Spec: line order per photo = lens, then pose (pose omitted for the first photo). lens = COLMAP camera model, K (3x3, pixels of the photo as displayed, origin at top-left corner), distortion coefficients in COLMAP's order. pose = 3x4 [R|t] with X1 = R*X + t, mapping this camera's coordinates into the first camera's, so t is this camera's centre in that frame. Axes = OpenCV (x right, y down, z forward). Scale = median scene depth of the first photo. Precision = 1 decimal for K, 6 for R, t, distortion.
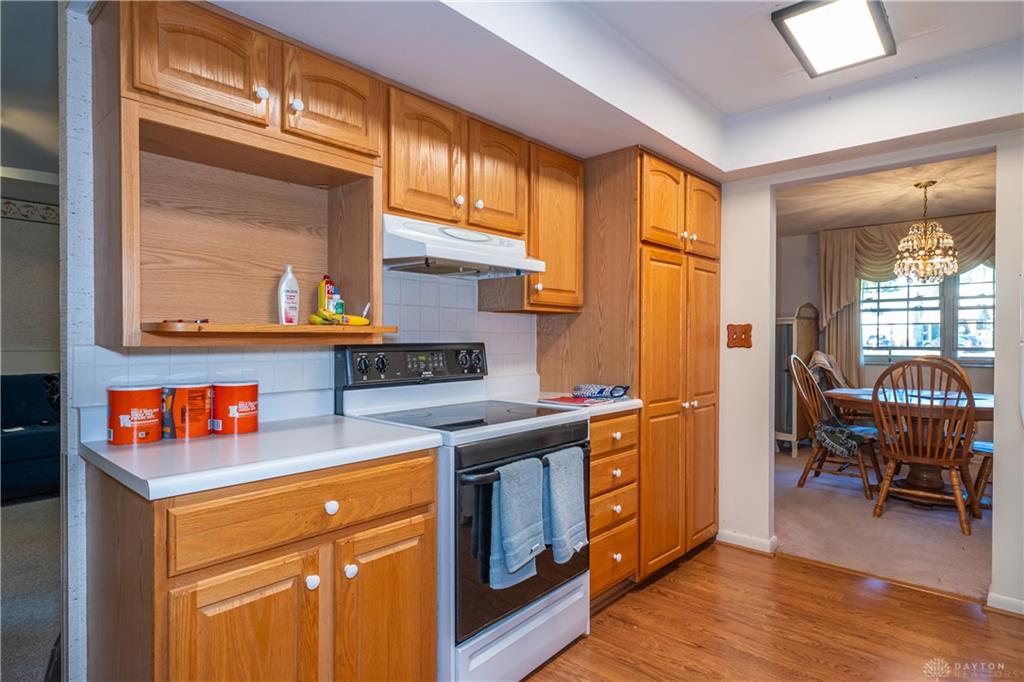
lens RADIAL K [[565.2, 0, 512.0], [0, 565.2, 341.0], [0, 0, 1]] dist [0.000817, 0.000319]
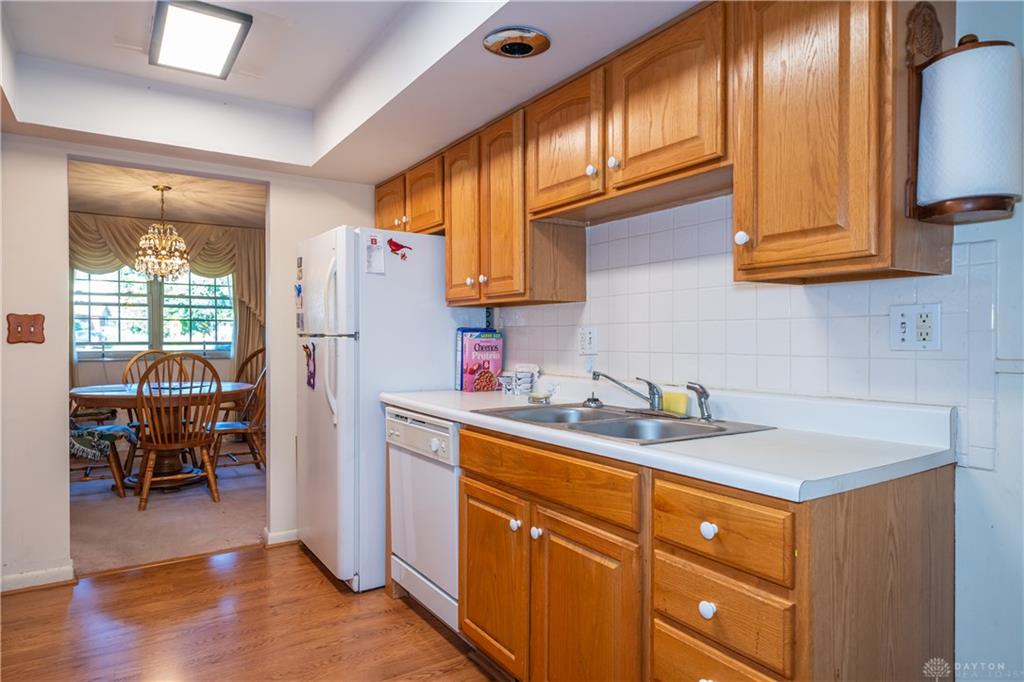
lens RADIAL K [[593.8, 0, 512.0], [0, 593.8, 341.0], [0, 0, 1]] dist [-0.002647, -0.000796]
pose [[0.247826, -0.009307, 0.968760, -0.190558], [0.002812, 0.999957, 0.008888, 0.001829], [-0.968801, 0.000522, 0.247841, 0.091091]]
